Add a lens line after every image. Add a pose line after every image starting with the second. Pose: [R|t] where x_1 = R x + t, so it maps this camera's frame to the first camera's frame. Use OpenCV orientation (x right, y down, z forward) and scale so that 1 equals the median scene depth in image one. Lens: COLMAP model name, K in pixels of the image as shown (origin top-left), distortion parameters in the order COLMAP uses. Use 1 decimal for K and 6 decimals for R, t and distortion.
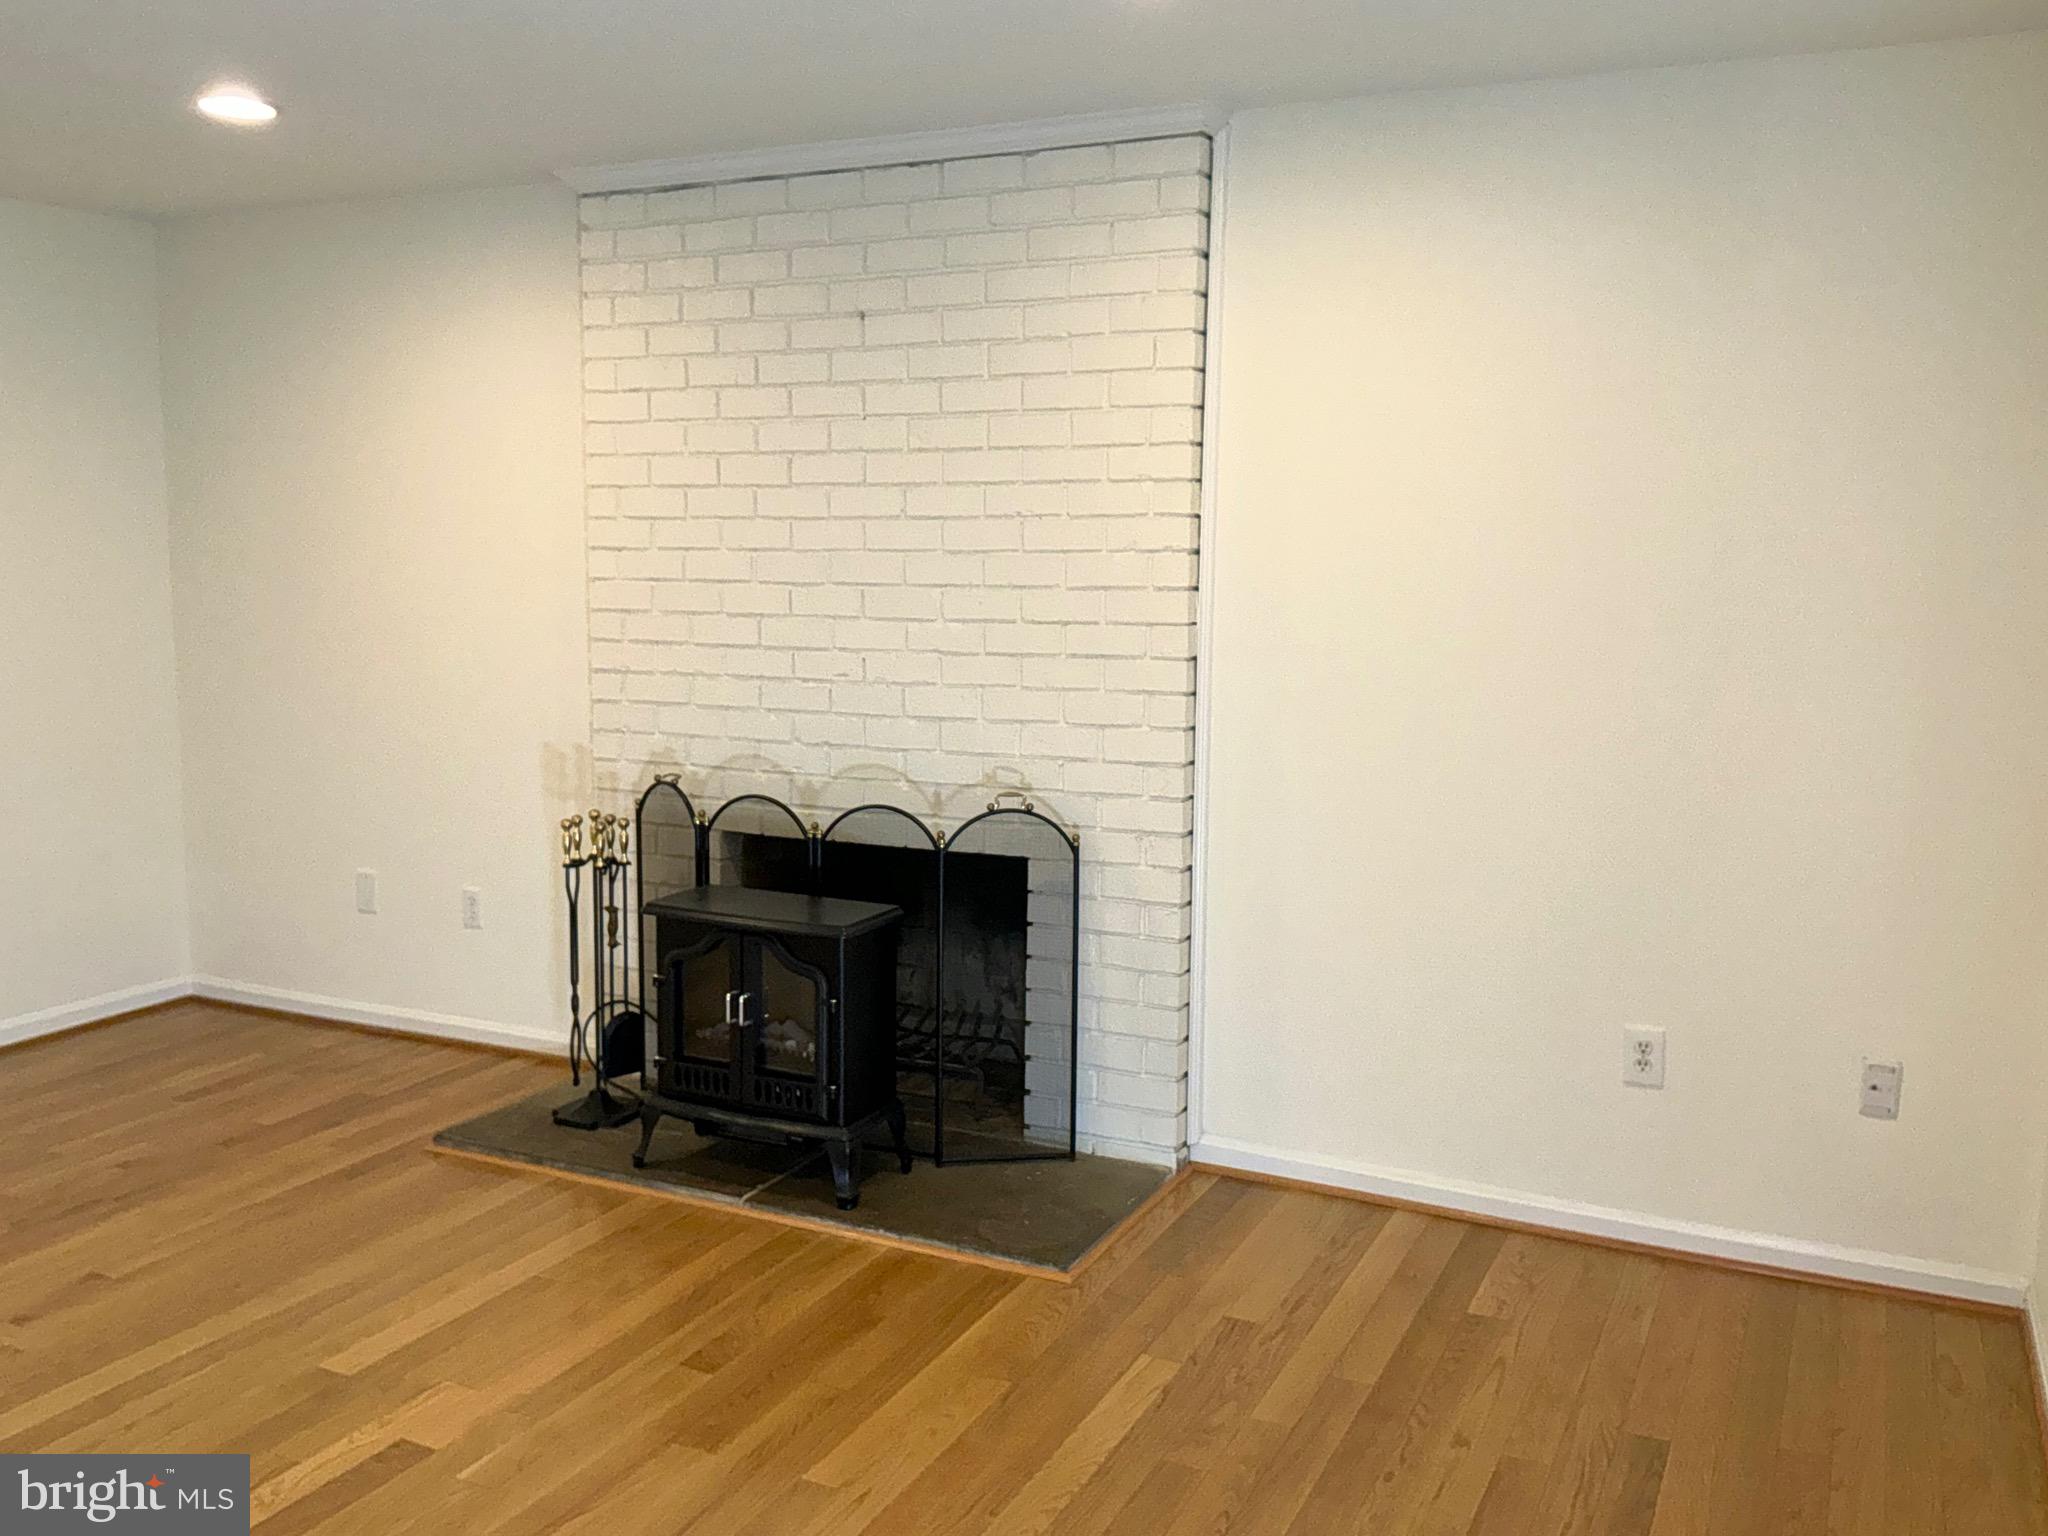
lens RADIAL K [[1693.5, 0, 1030.5], [0, 1693.5, 760.6], [0, 0, 1]] dist [0.127281, -0.269611]
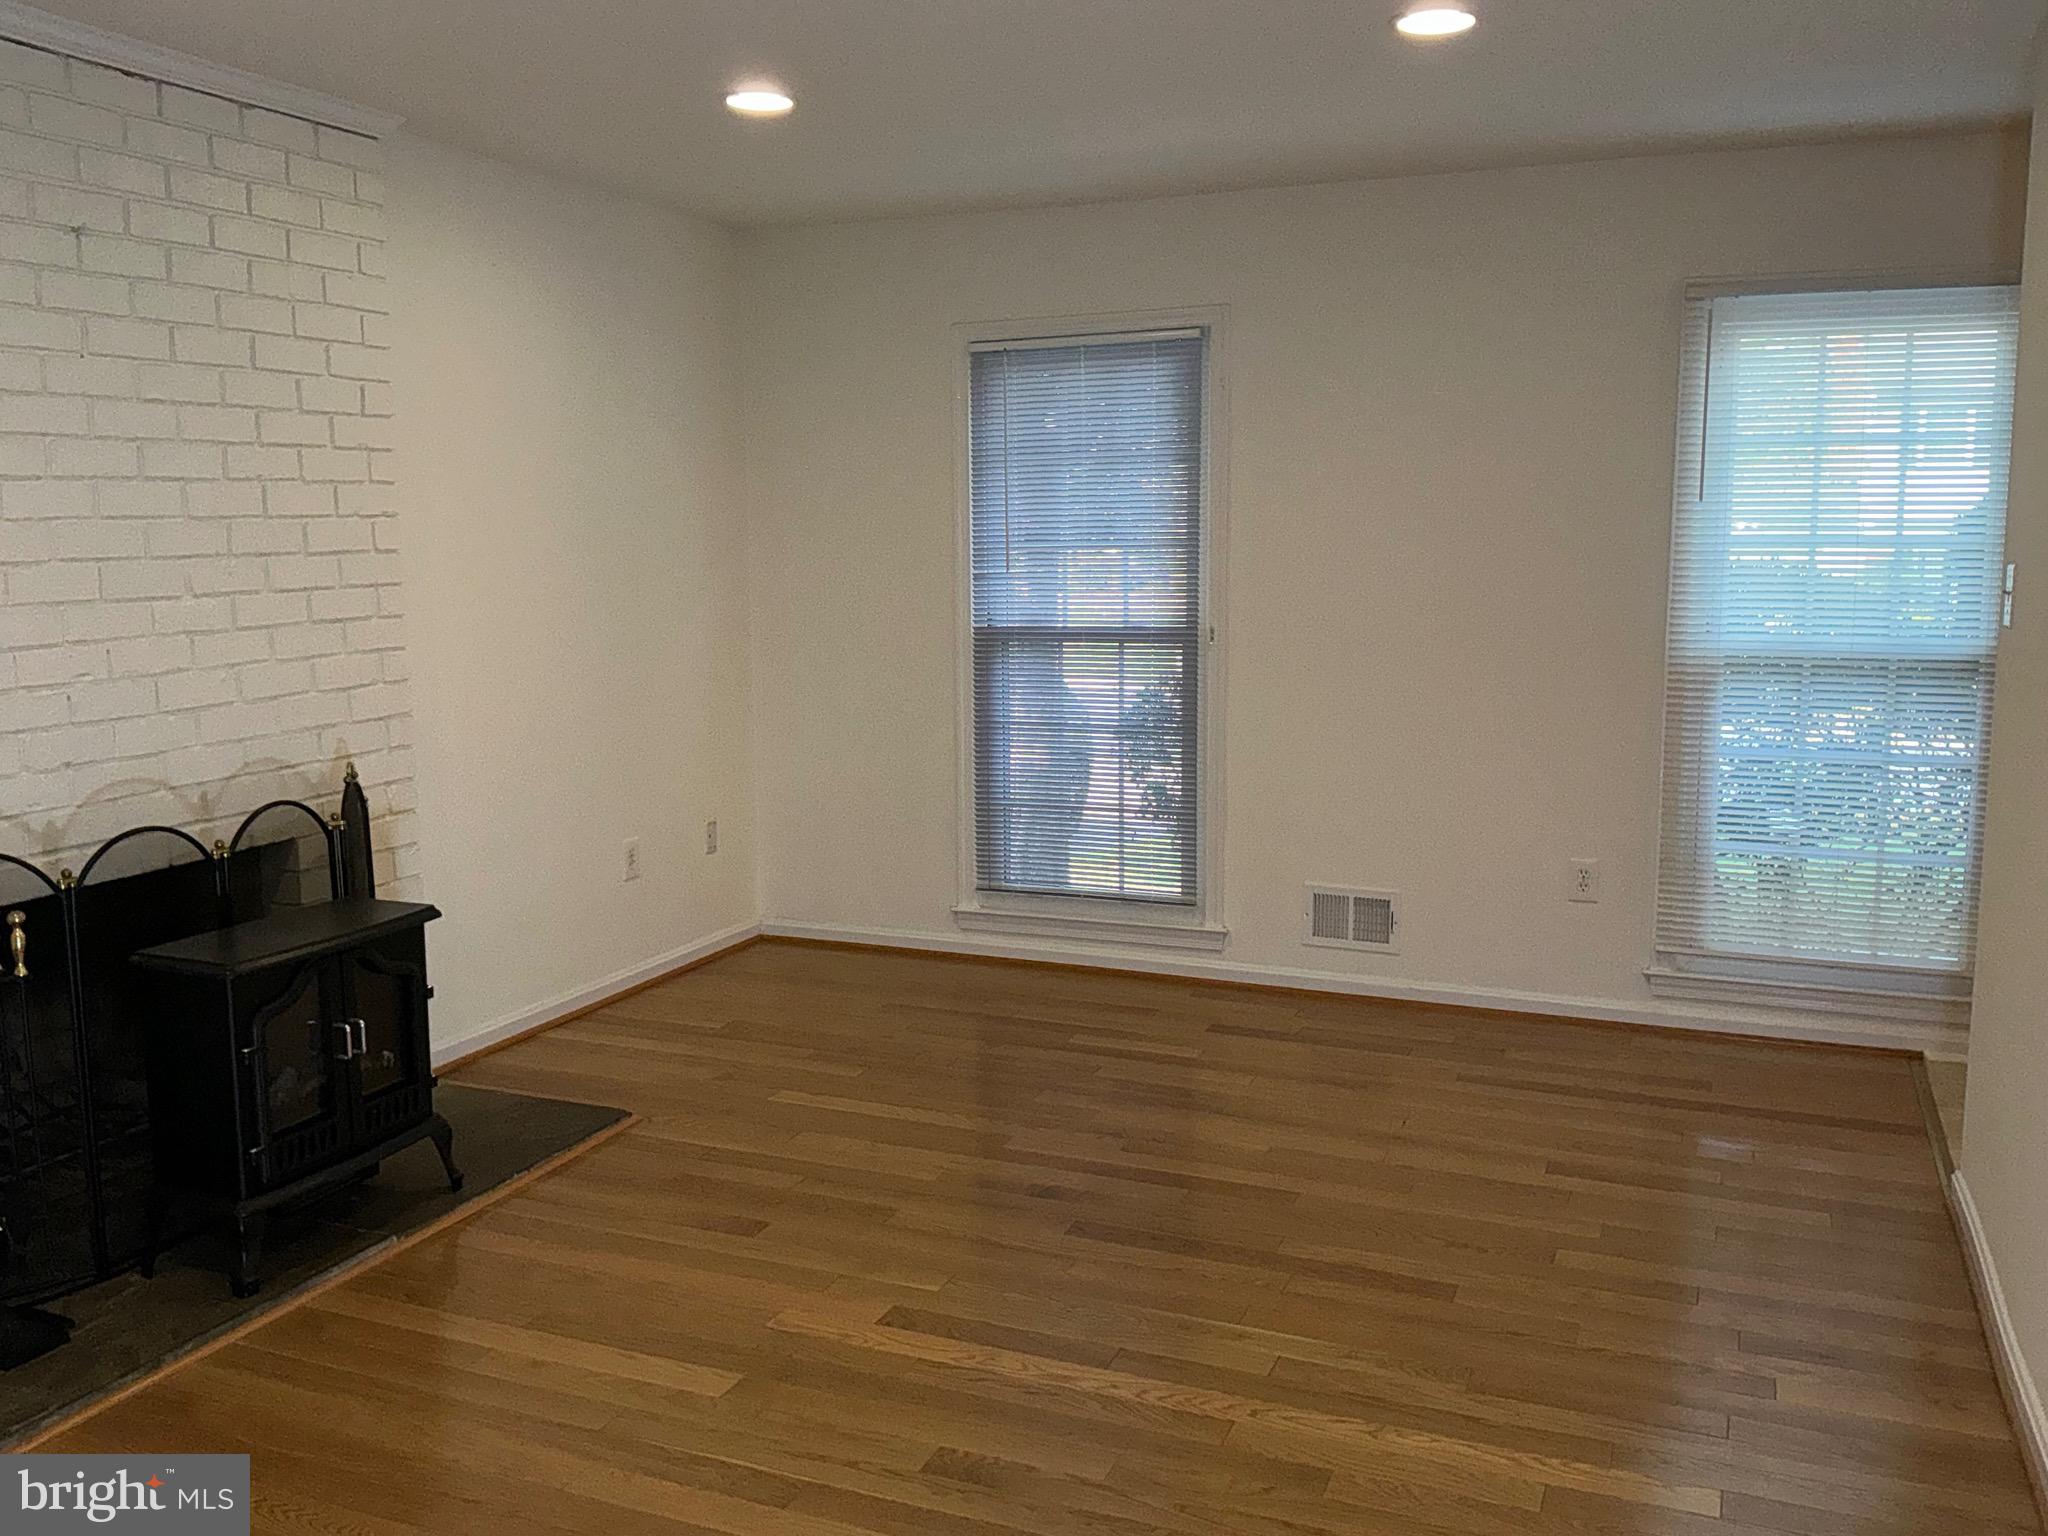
lens RADIAL K [[1693.5, 0, 1030.5], [0, 1693.5, 760.6], [0, 0, 1]] dist [0.127281, -0.269611]
pose [[-0.054168, -0.144771, 0.987981, -0.938362], [0.127920, 0.980275, 0.150655, -0.075537], [-0.990304, 0.134543, -0.034580, 0.593306]]
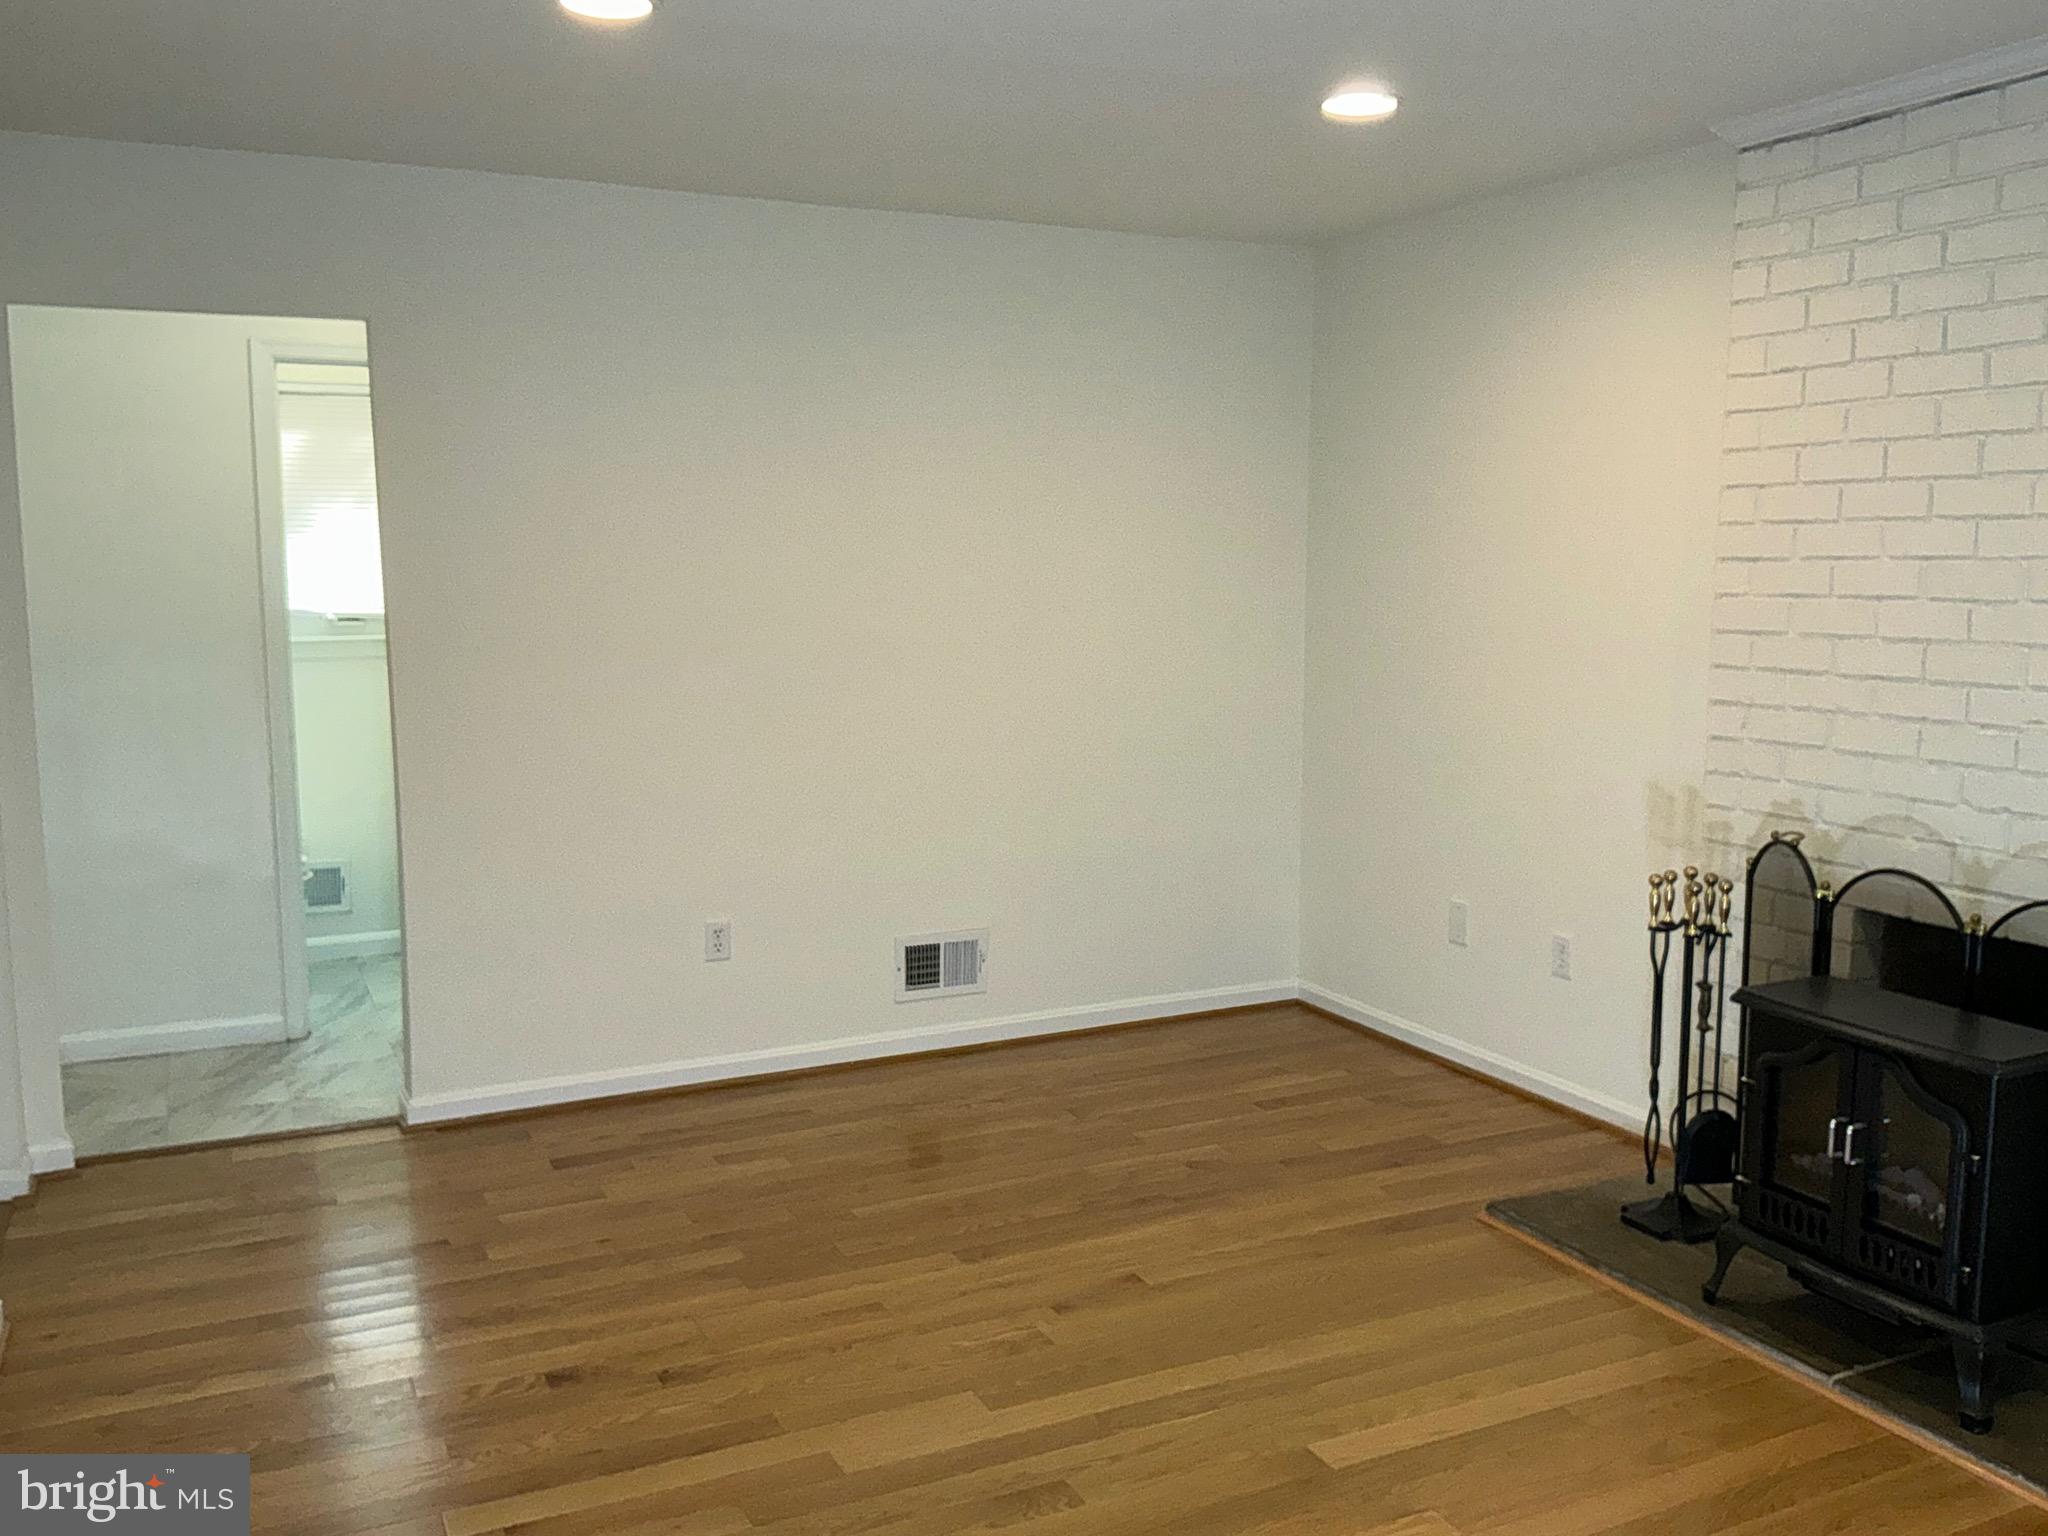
lens RADIAL K [[1693.5, 0, 1030.5], [0, 1693.5, 760.6], [0, 0, 1]] dist [0.127281, -0.269611]
pose [[0.781247, 0.063078, -0.621027, 0.014647], [-0.068349, 0.997544, 0.015339, -0.014462], [0.620469, 0.030463, 0.783639, 0.124148]]
